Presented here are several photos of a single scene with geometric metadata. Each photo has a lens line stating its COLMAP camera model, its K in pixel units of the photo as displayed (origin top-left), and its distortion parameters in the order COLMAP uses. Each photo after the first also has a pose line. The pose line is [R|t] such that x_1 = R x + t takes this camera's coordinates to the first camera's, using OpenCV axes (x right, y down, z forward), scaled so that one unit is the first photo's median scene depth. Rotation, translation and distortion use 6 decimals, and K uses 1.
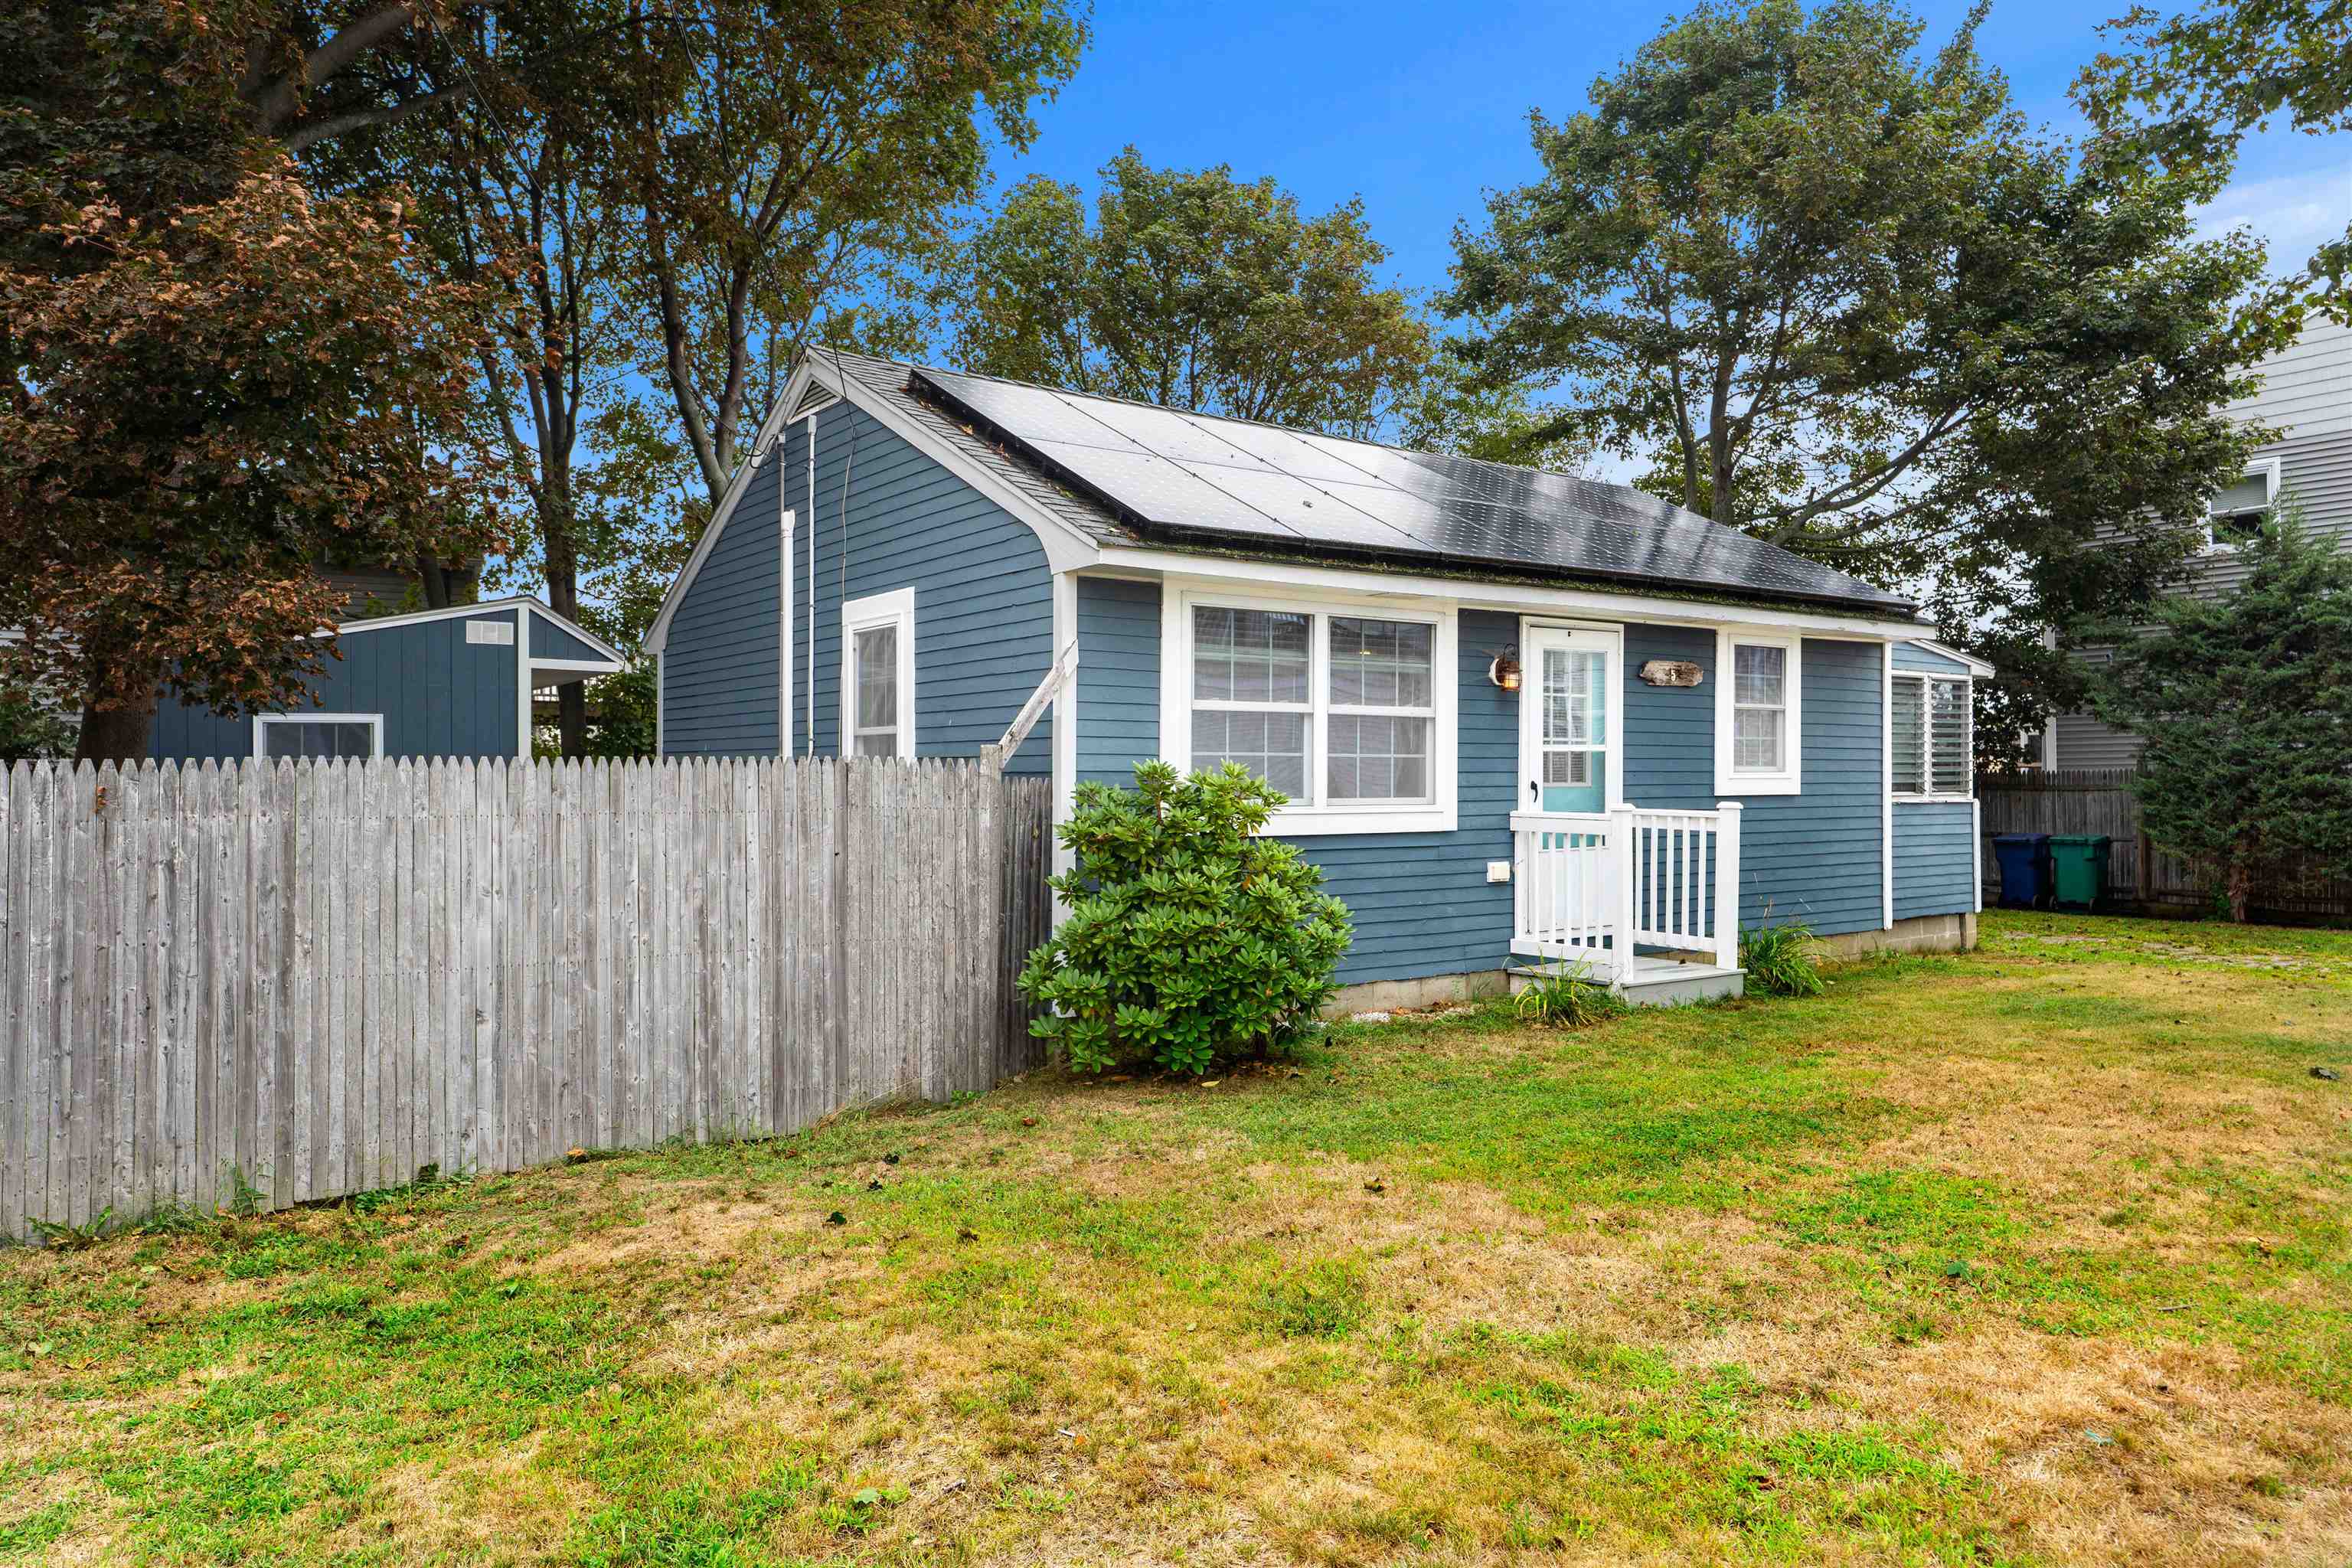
lens RADIAL K [[1639.3, 0, 1173.1], [0, 1639.3, 785.4], [0, 0, 1]] dist [0.001371, -0.000295]
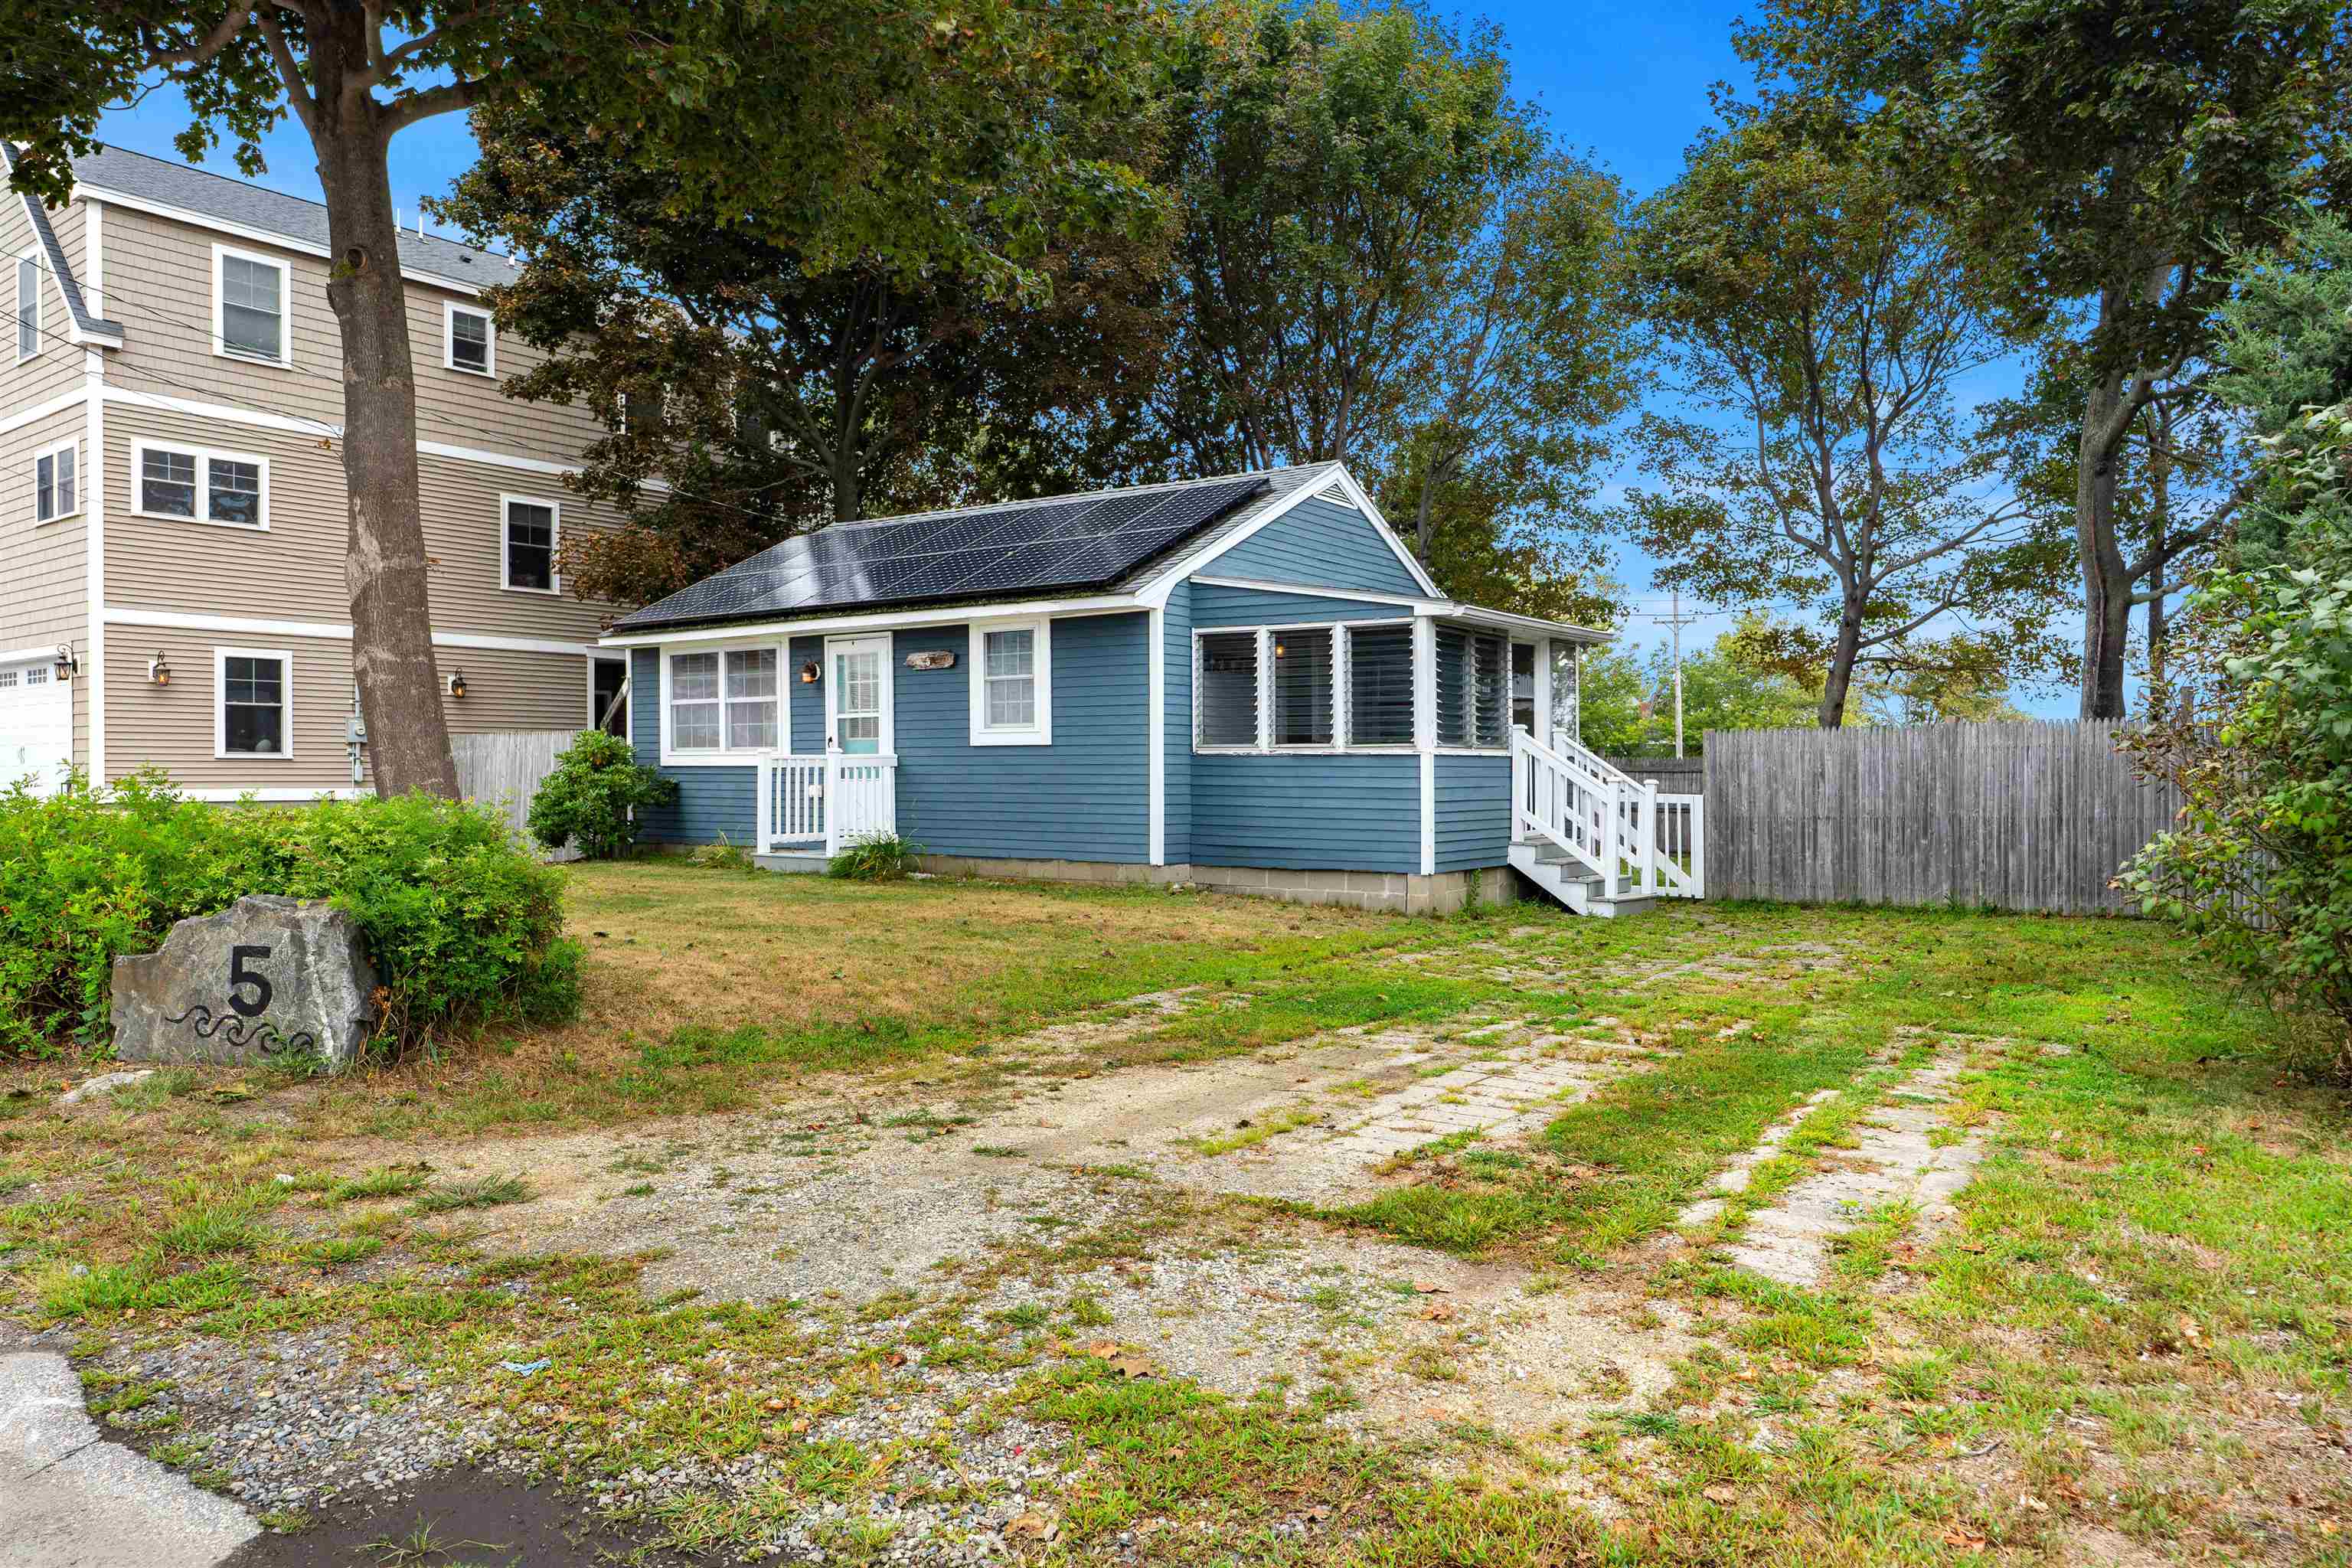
lens RADIAL K [[1510.2, 0, 1178.2], [0, 1510.2, 768.1], [0, 0, 1]] dist [0.004054, 0.000211]
pose [[0.324504, 0.003723, -0.945877, 1.753050], [-0.004440, 0.999987, 0.002413, 0.023582], [0.945874, 0.003416, 0.324516, 0.838629]]
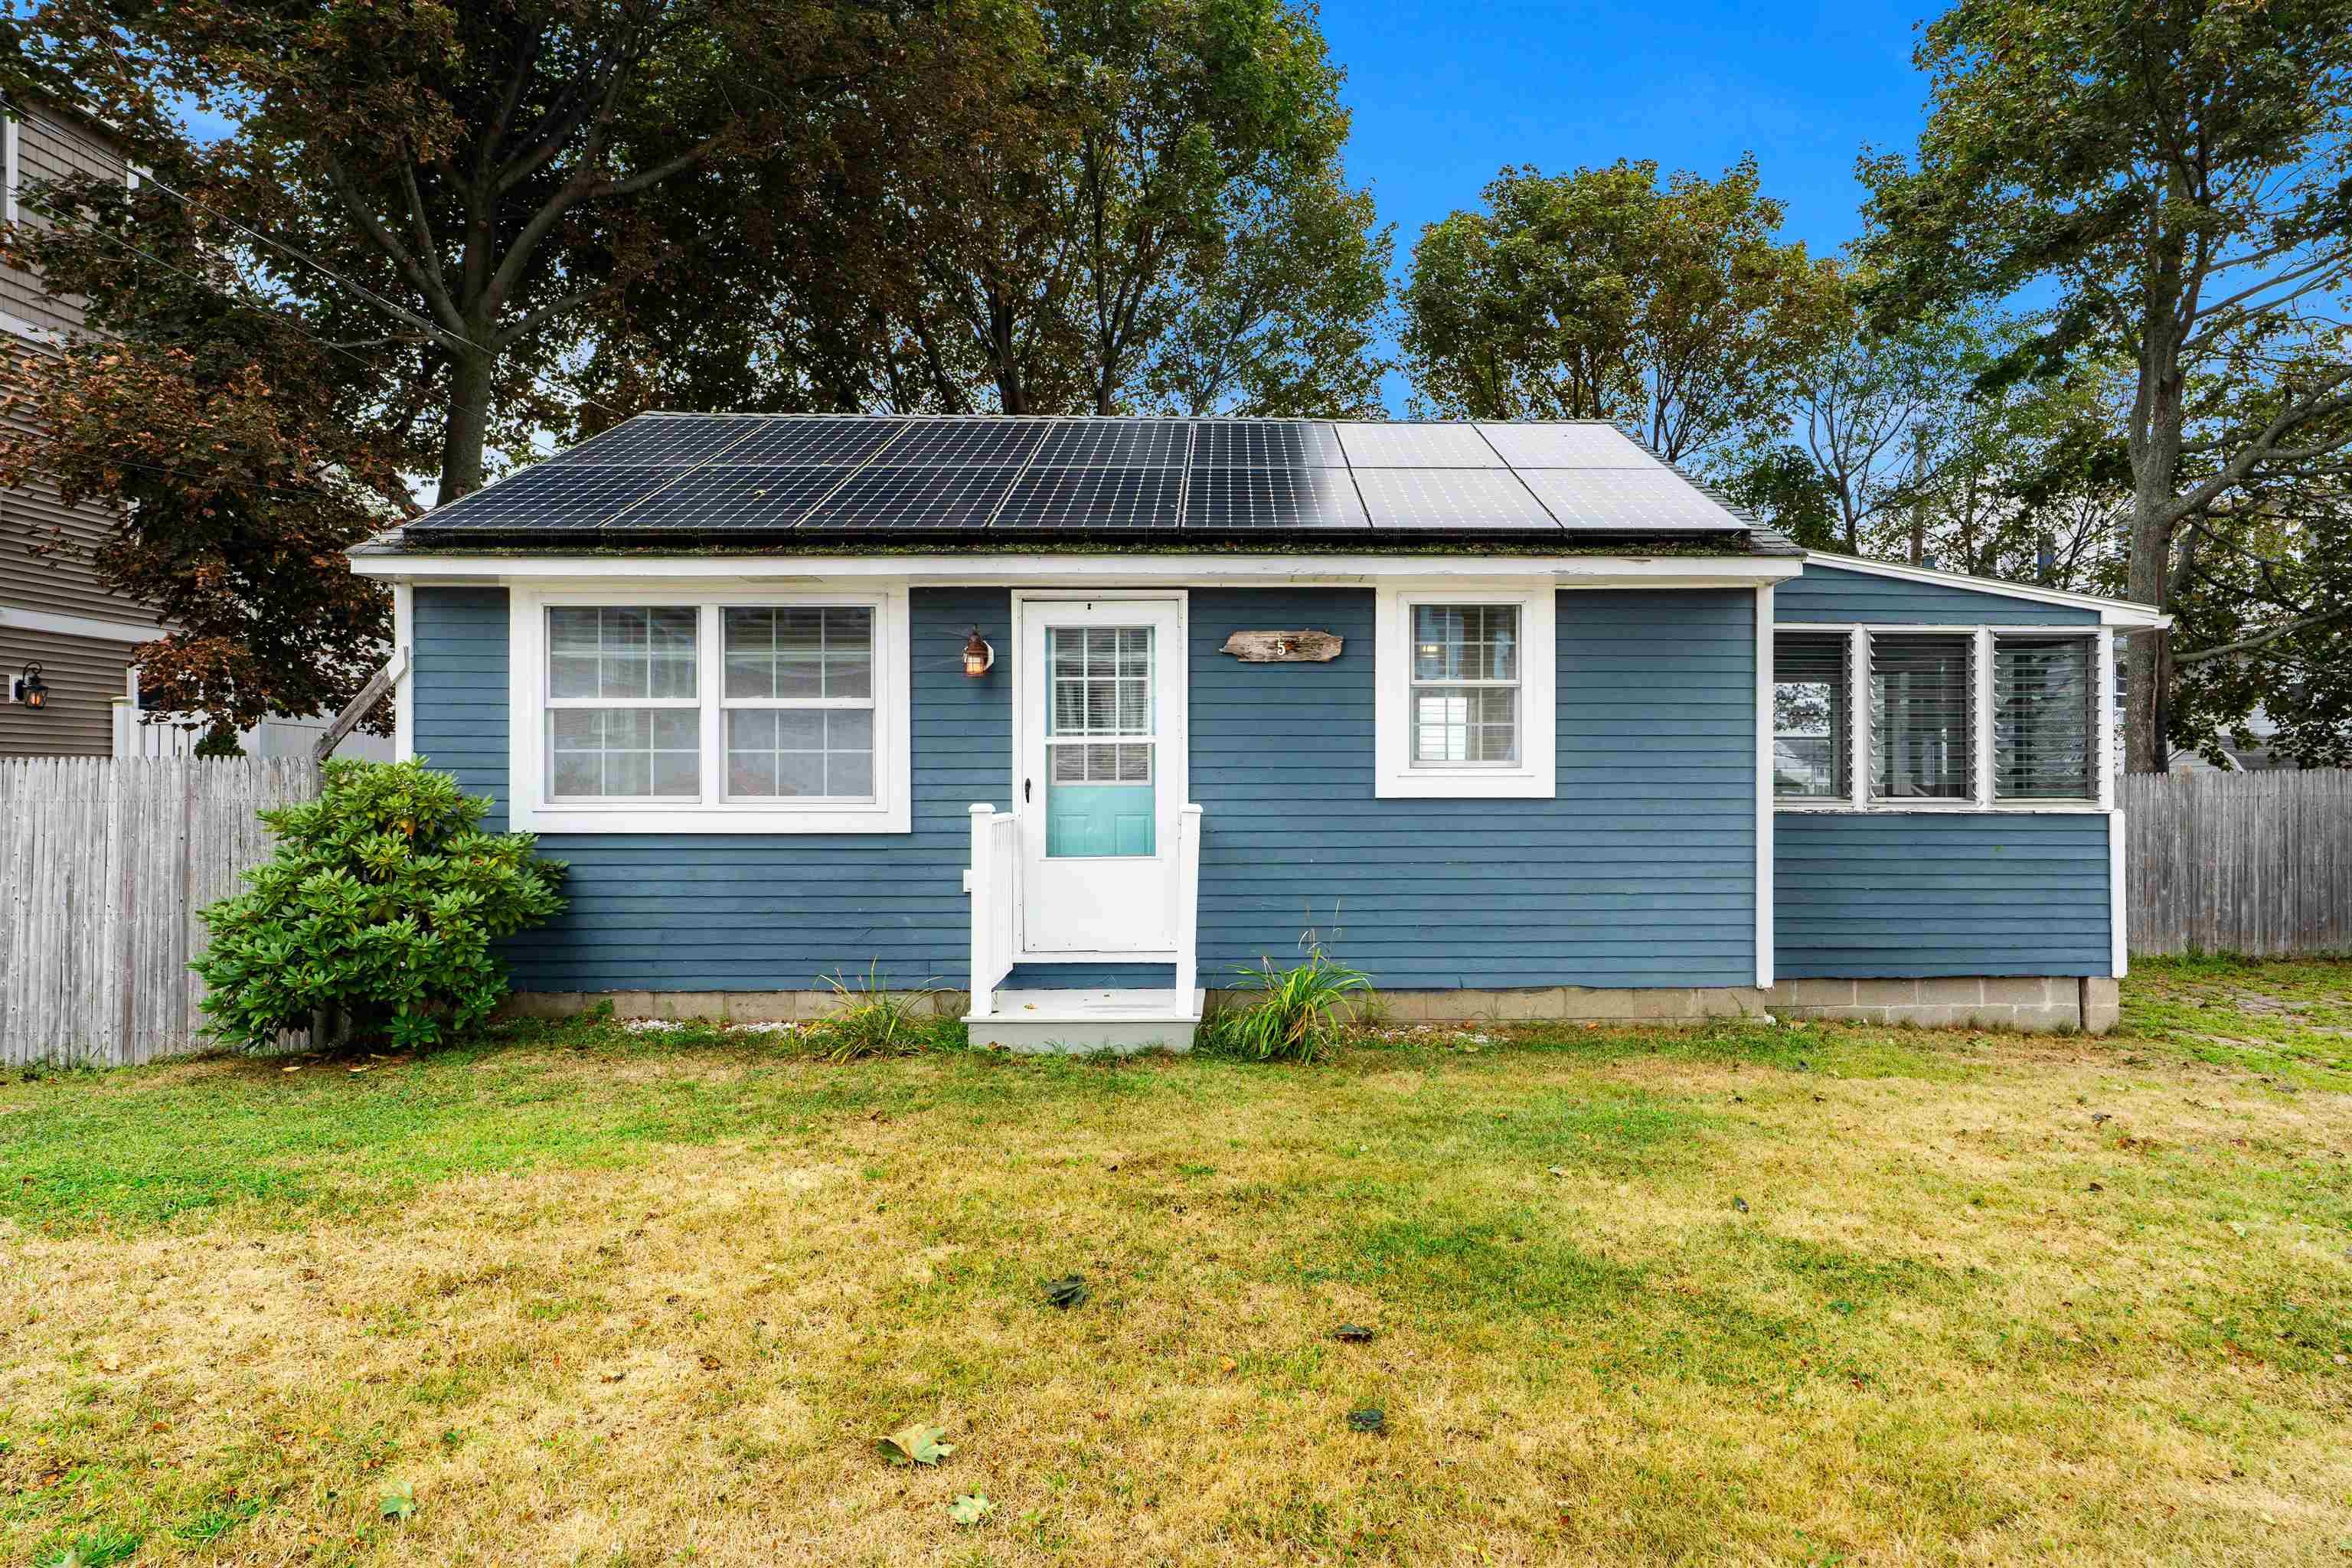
lens RADIAL K [[1351.3, 0, 1181.0], [0, 1351.3, 777.3], [0, 0, 1]] dist [-0.001688, 0.000208]
pose [[0.813731, 0.000763, -0.581242, 0.703717], [-0.004061, 0.999982, -0.004372, -0.000402], [0.581228, 0.005918, 0.813719, 0.461028]]
